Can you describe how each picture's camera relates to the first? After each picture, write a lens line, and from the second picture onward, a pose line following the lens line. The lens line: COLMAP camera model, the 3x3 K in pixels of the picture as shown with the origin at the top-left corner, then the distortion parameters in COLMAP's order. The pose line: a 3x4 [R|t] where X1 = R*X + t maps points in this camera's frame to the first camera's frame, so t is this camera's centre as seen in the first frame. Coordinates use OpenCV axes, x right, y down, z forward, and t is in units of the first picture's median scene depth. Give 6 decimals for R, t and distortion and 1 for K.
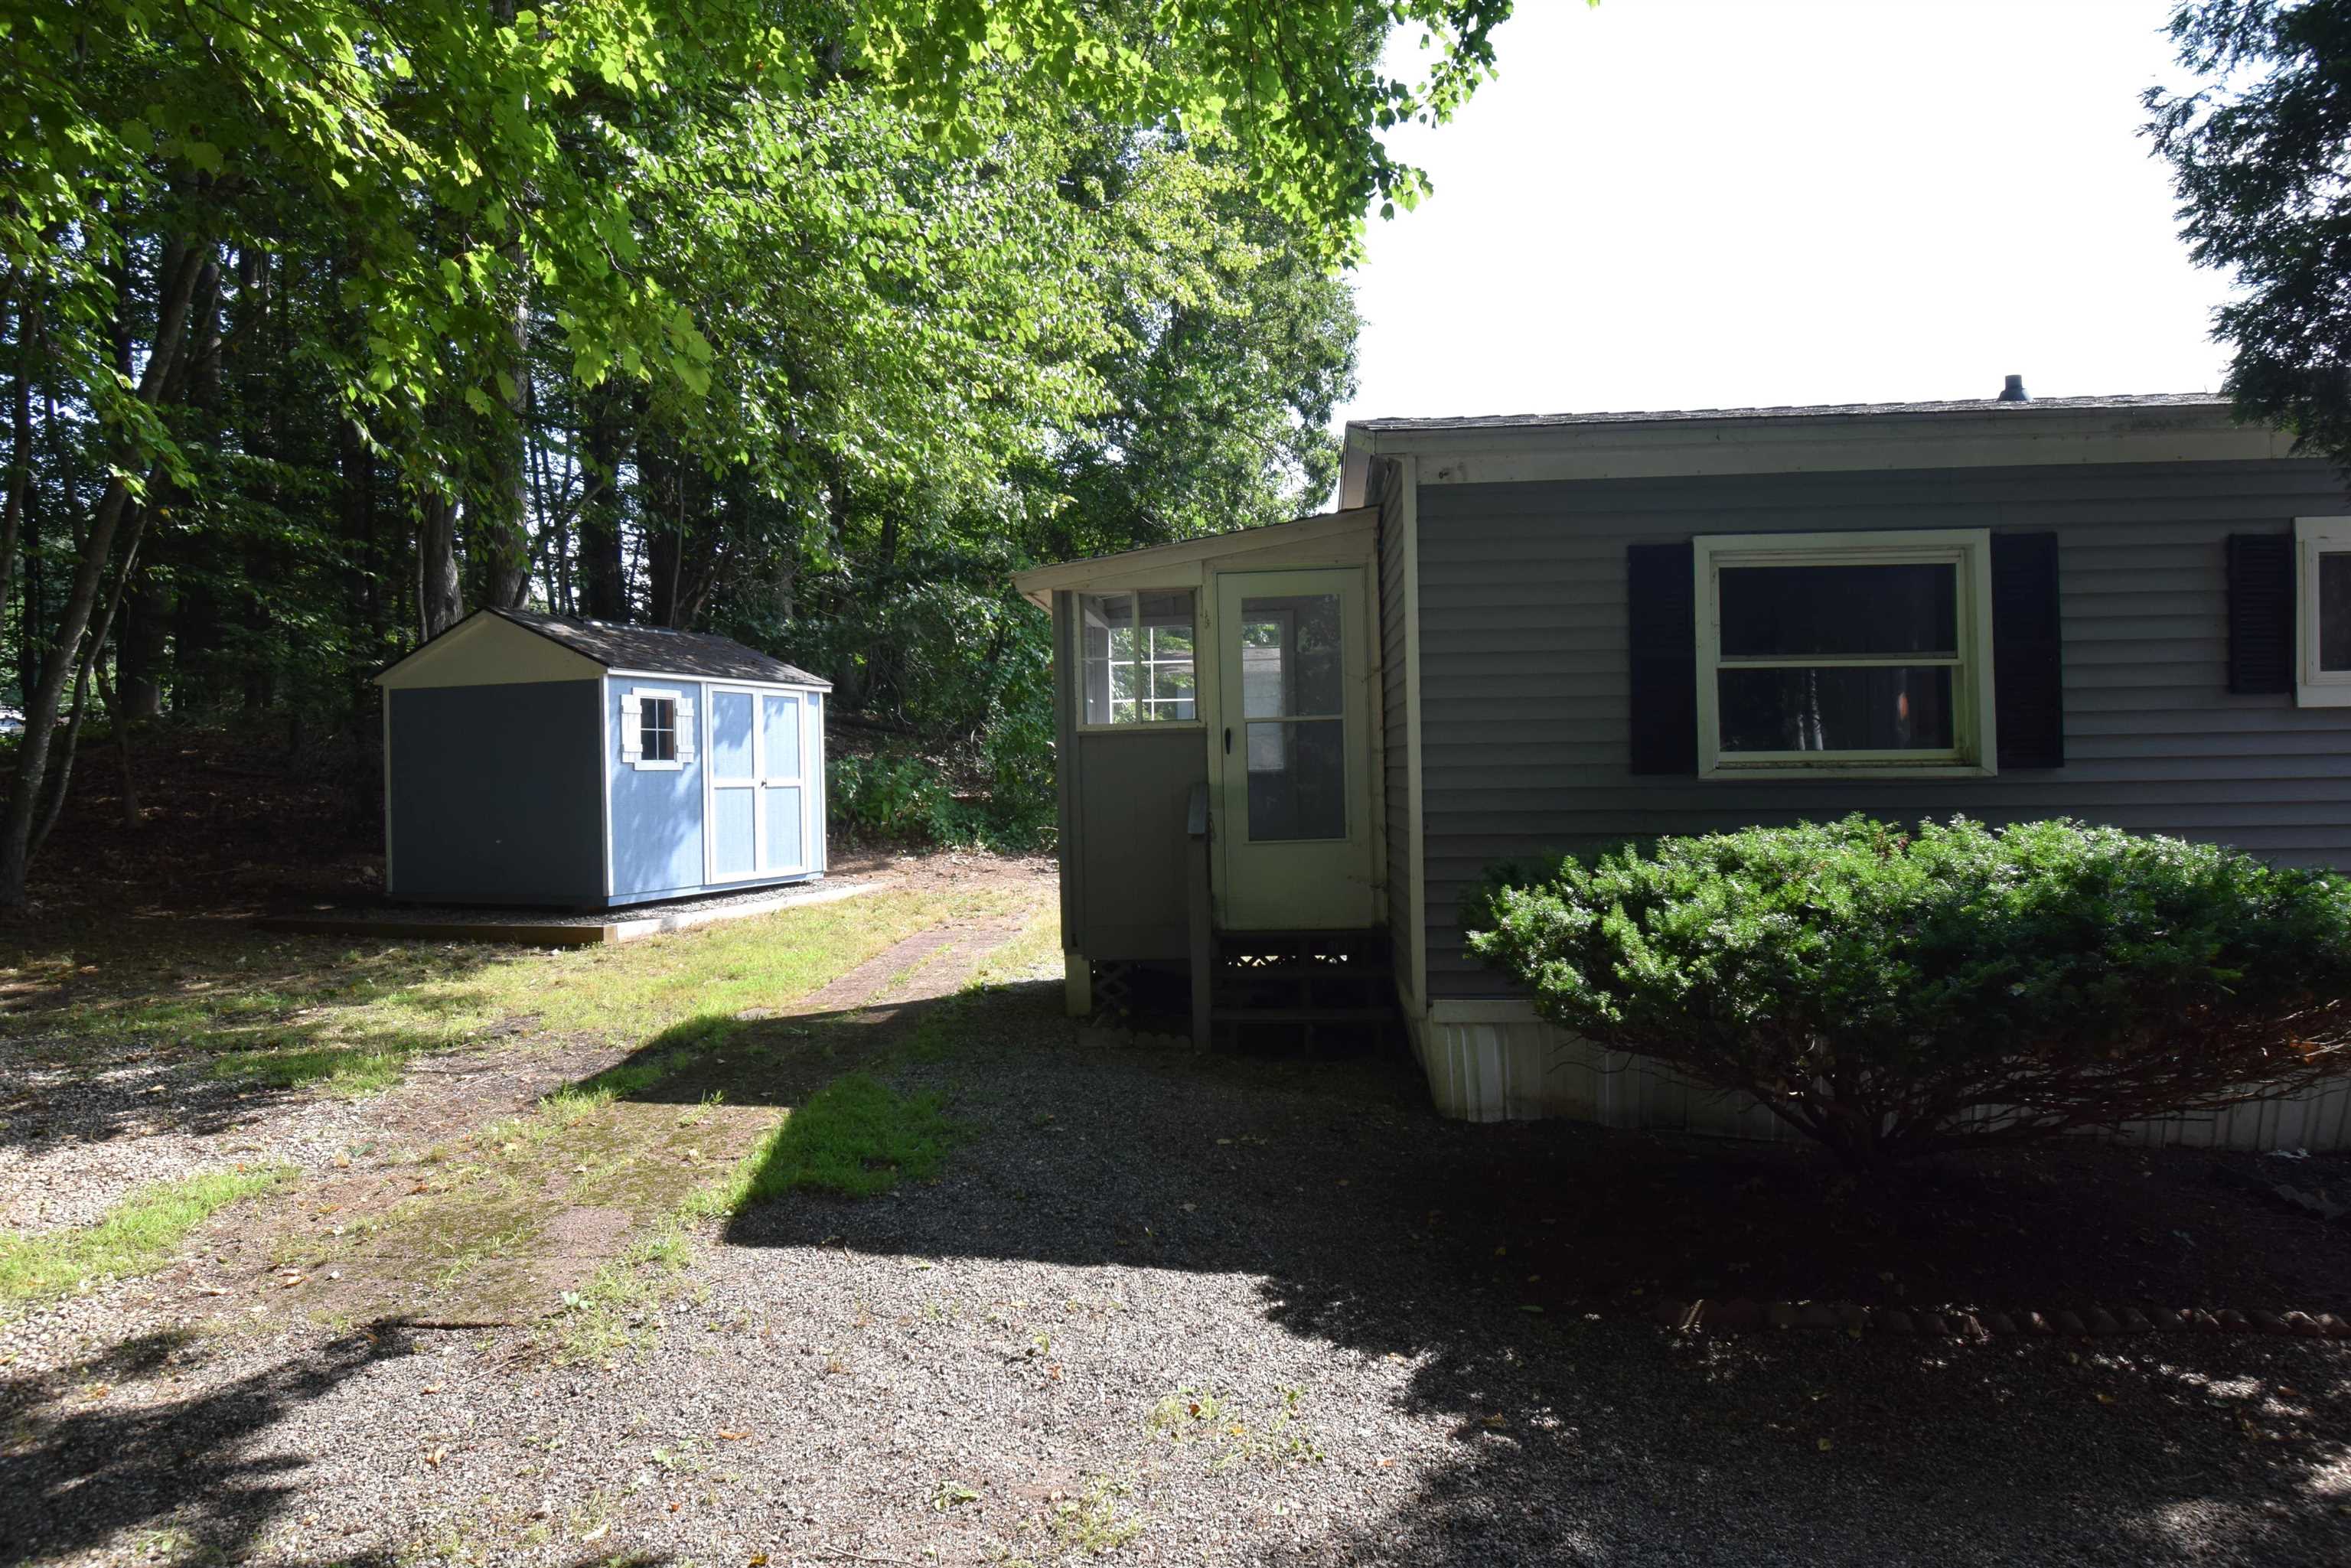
lens RADIAL K [[1373.2, 0, 1181.6], [0, 1373.2, 779.5], [0, 0, 1]] dist [0.007737, -0.020794]
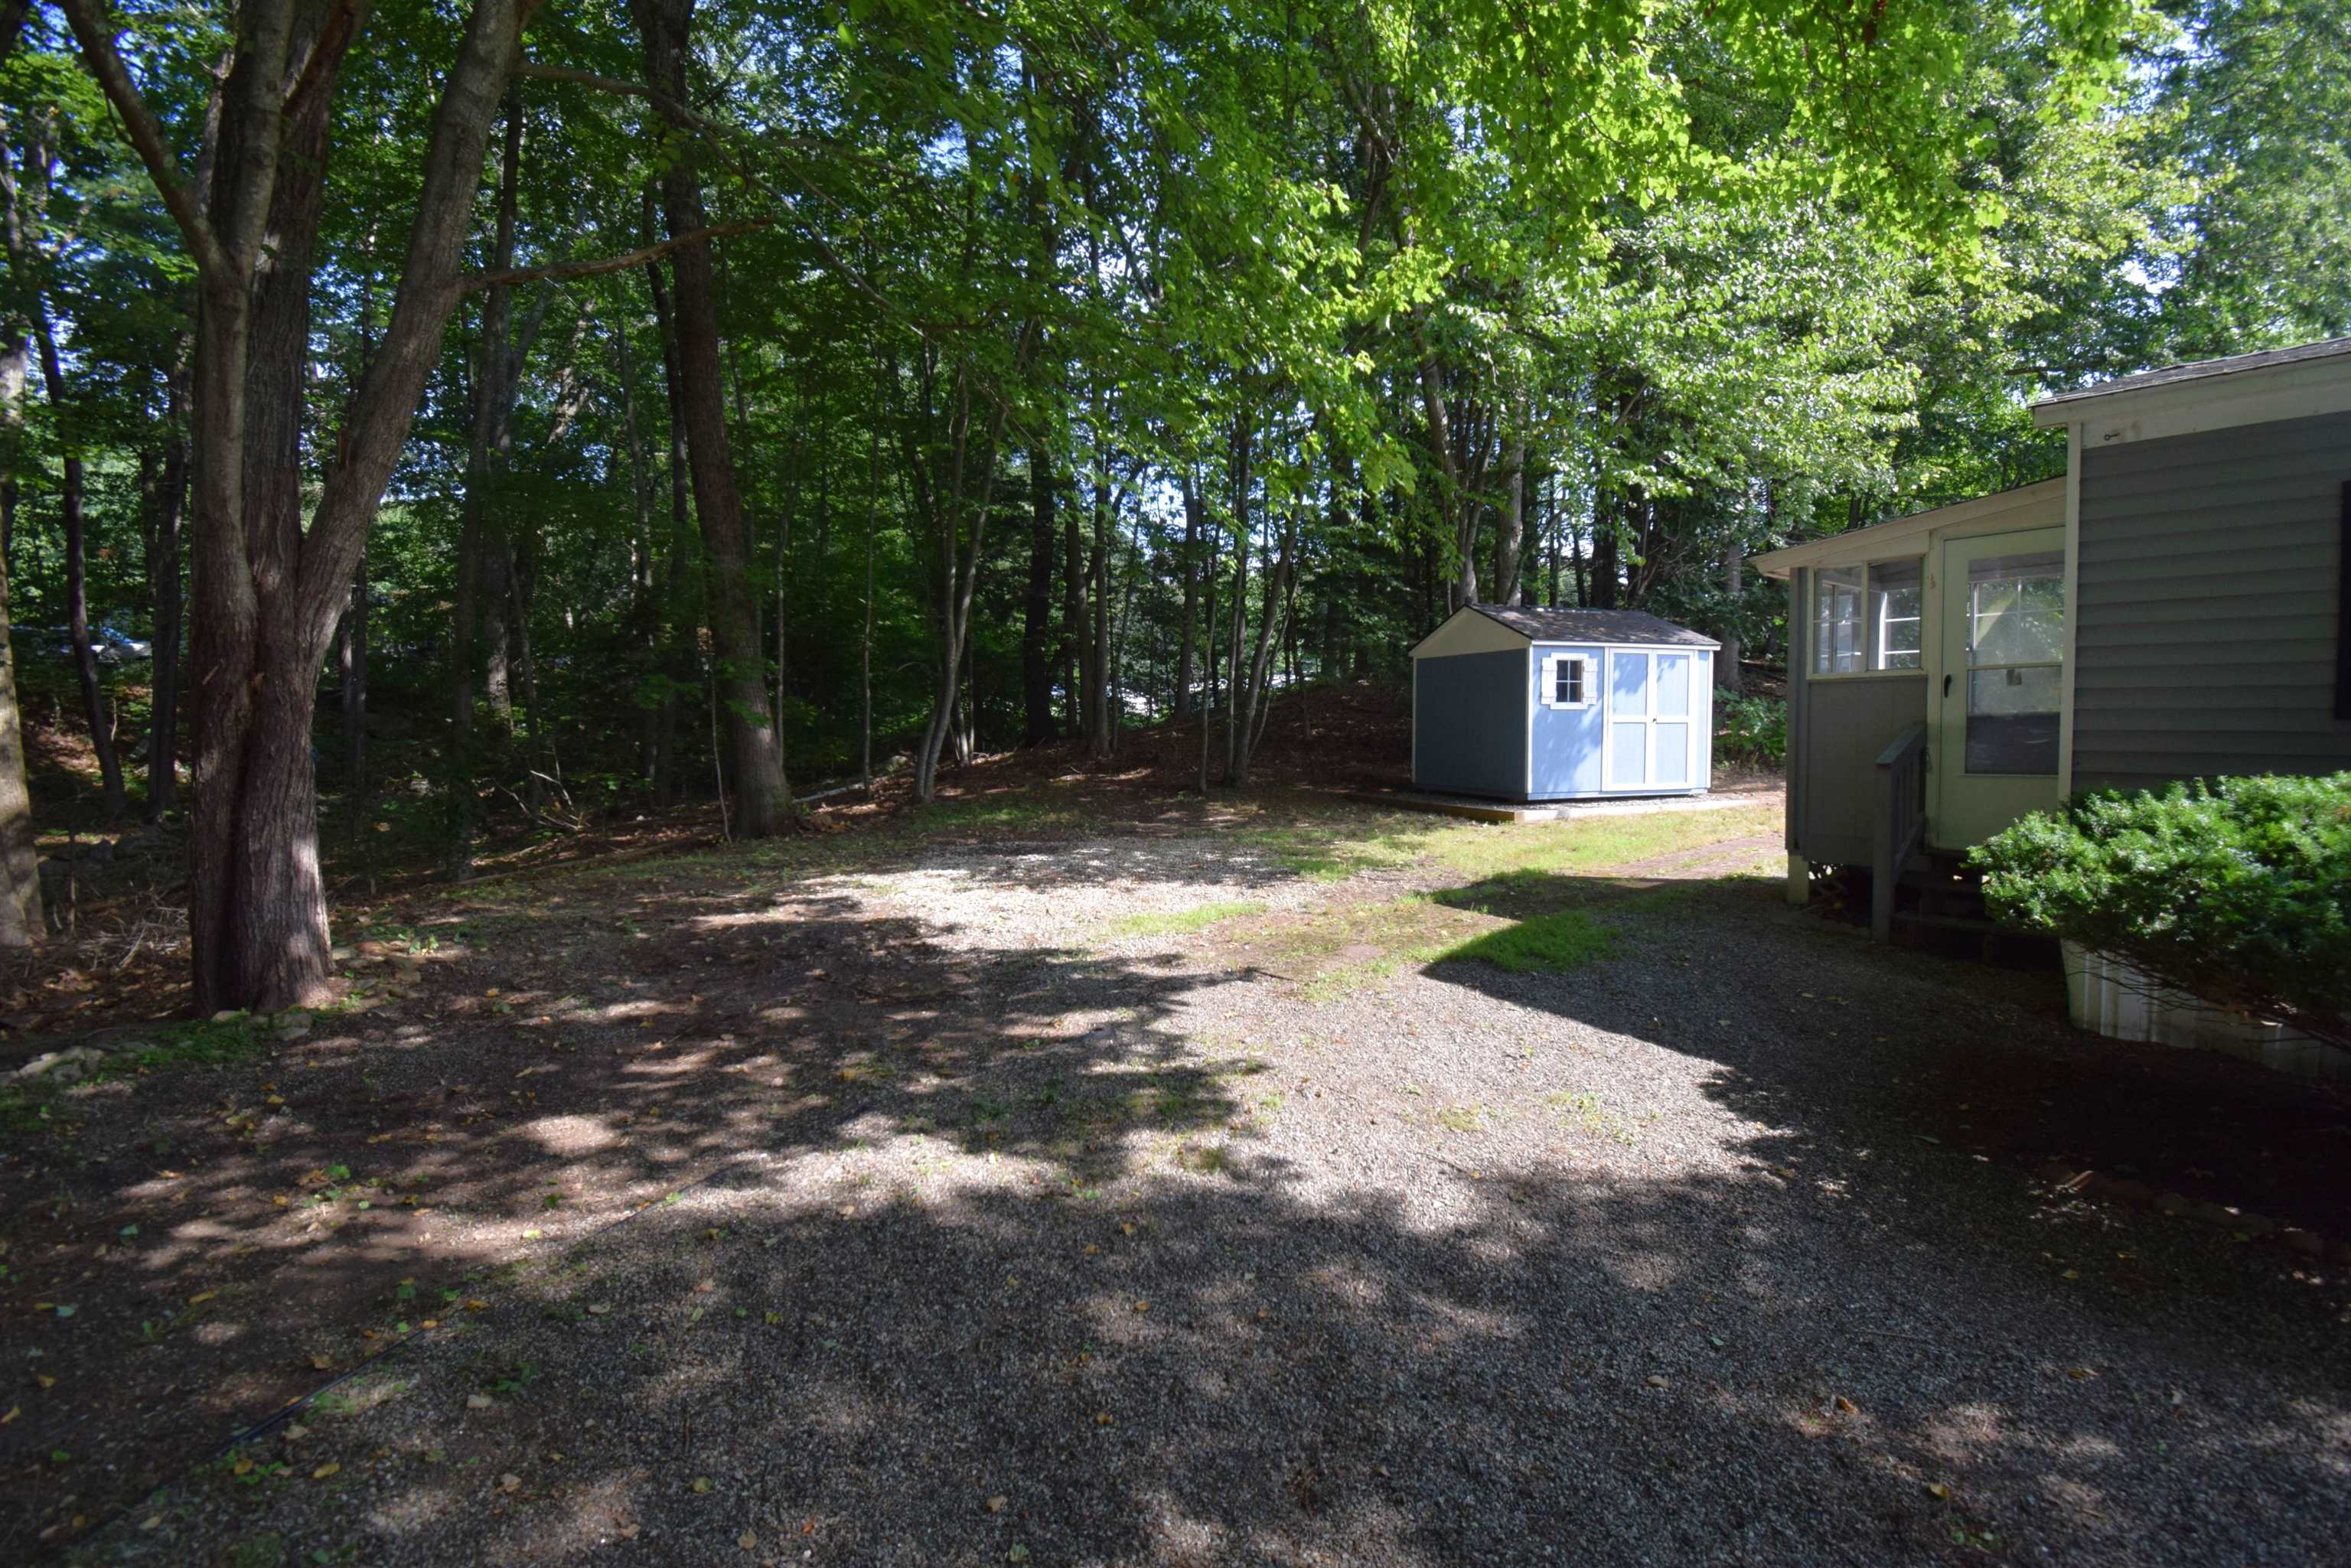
lens RADIAL K [[1040.8, 0, 1180.3], [0, 1040.8, 778.6], [0, 0, 1]] dist [0.019458, -0.025713]
pose [[0.672039, 0.055695, -0.738418, 0.184158], [-0.012812, 0.997893, 0.063606, 0.001593], [0.740405, -0.033285, 0.671337, -0.052164]]
